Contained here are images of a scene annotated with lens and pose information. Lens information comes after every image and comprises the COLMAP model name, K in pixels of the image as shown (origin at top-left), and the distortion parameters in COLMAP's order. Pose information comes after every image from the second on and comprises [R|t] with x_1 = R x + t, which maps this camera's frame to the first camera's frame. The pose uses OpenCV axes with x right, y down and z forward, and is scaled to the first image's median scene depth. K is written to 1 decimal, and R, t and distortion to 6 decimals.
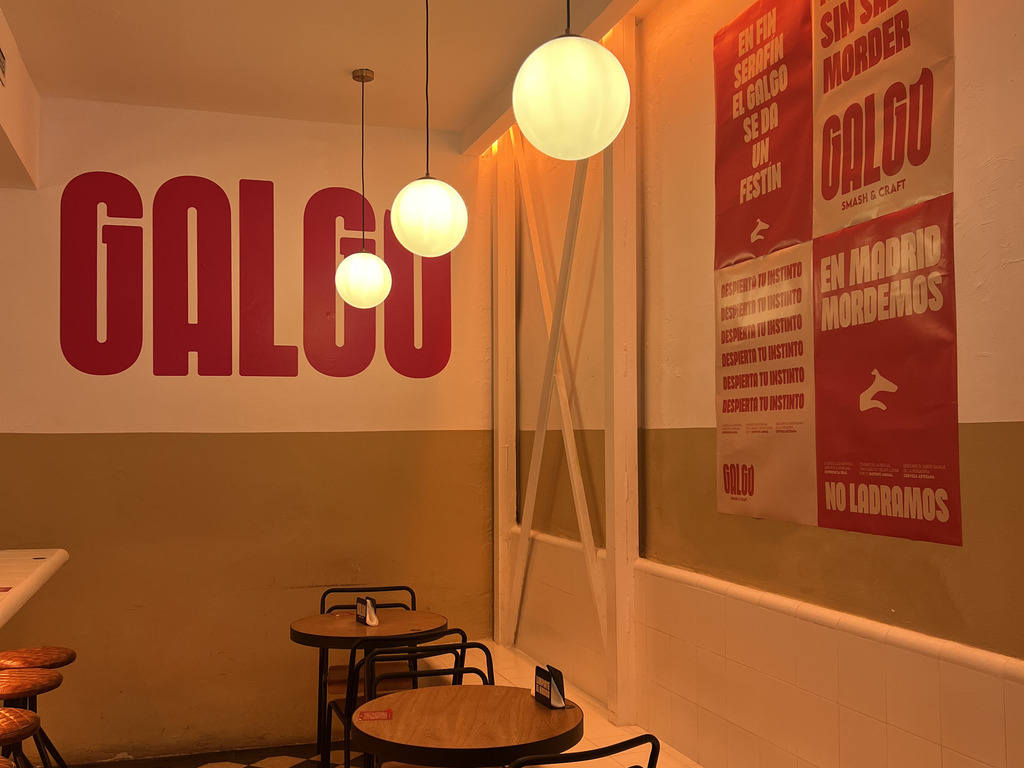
lens RADIAL K [[1079.3, 0, 512.0], [0, 1079.3, 384.0], [0, 0, 1]] dist [0.022671, 0.016457]
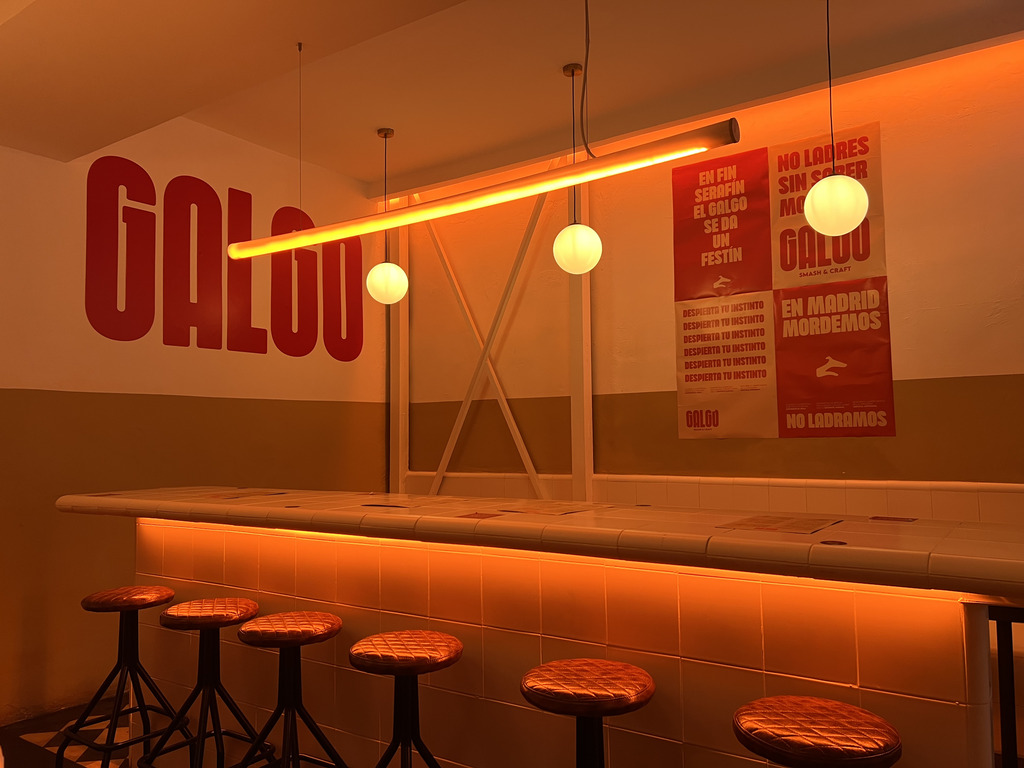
lens RADIAL K [[794.9, 0, 512.0], [0, 794.9, 384.0], [0, 0, 1]] dist [0.000316, -0.001760]
pose [[0.765366, 0.038640, 0.642435, -0.918824], [-0.019585, 0.999132, -0.036761, 0.089122], [-0.643298, 0.015553, 0.765458, 0.199452]]
